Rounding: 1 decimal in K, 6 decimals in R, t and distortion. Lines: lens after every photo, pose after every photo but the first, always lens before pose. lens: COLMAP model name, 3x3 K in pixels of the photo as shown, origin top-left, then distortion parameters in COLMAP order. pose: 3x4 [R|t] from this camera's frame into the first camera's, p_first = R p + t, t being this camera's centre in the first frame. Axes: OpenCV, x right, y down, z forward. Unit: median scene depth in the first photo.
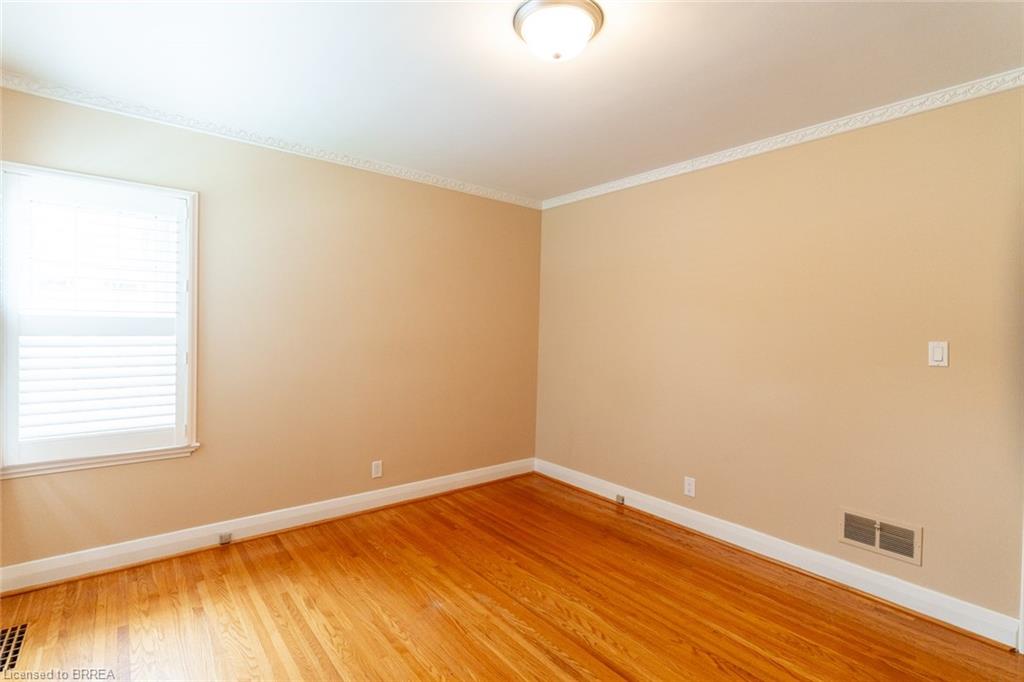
lens RADIAL K [[483.1, 0, 510.9], [0, 483.1, 339.1], [0, 0, 1]] dist [0.002846, -0.000383]
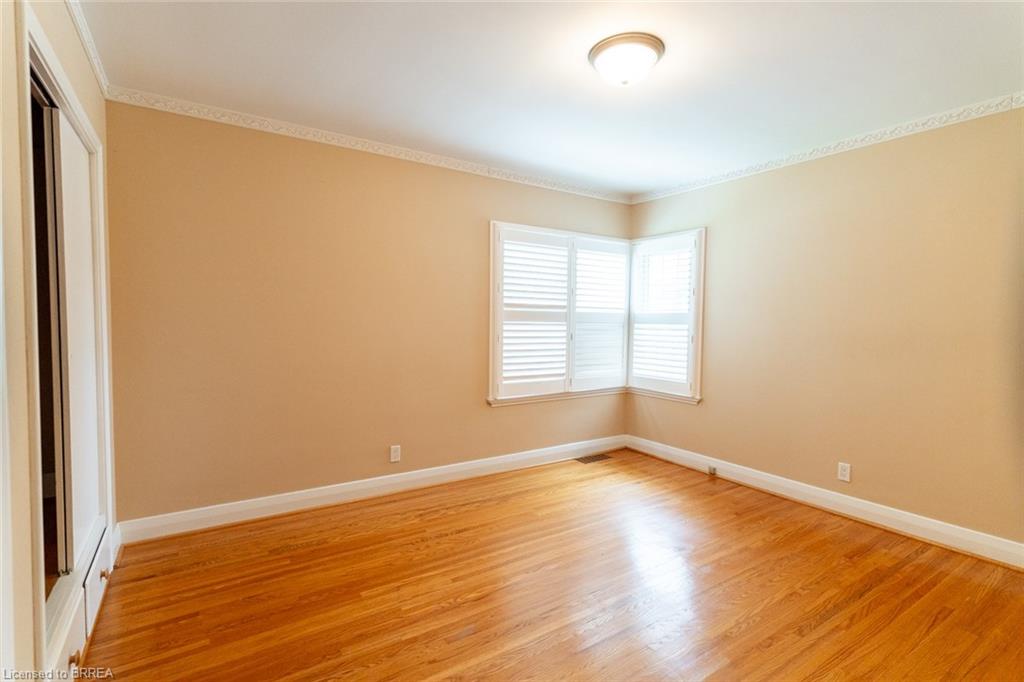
lens RADIAL K [[483.1, 0, 510.9], [0, 483.1, 339.1], [0, 0, 1]] dist [0.002846, -0.000383]
pose [[-0.098370, 0.022588, -0.994894, 0.894760], [-0.038899, 0.998891, 0.026525, 0.021027], [0.994389, 0.041310, -0.097382, 0.576235]]
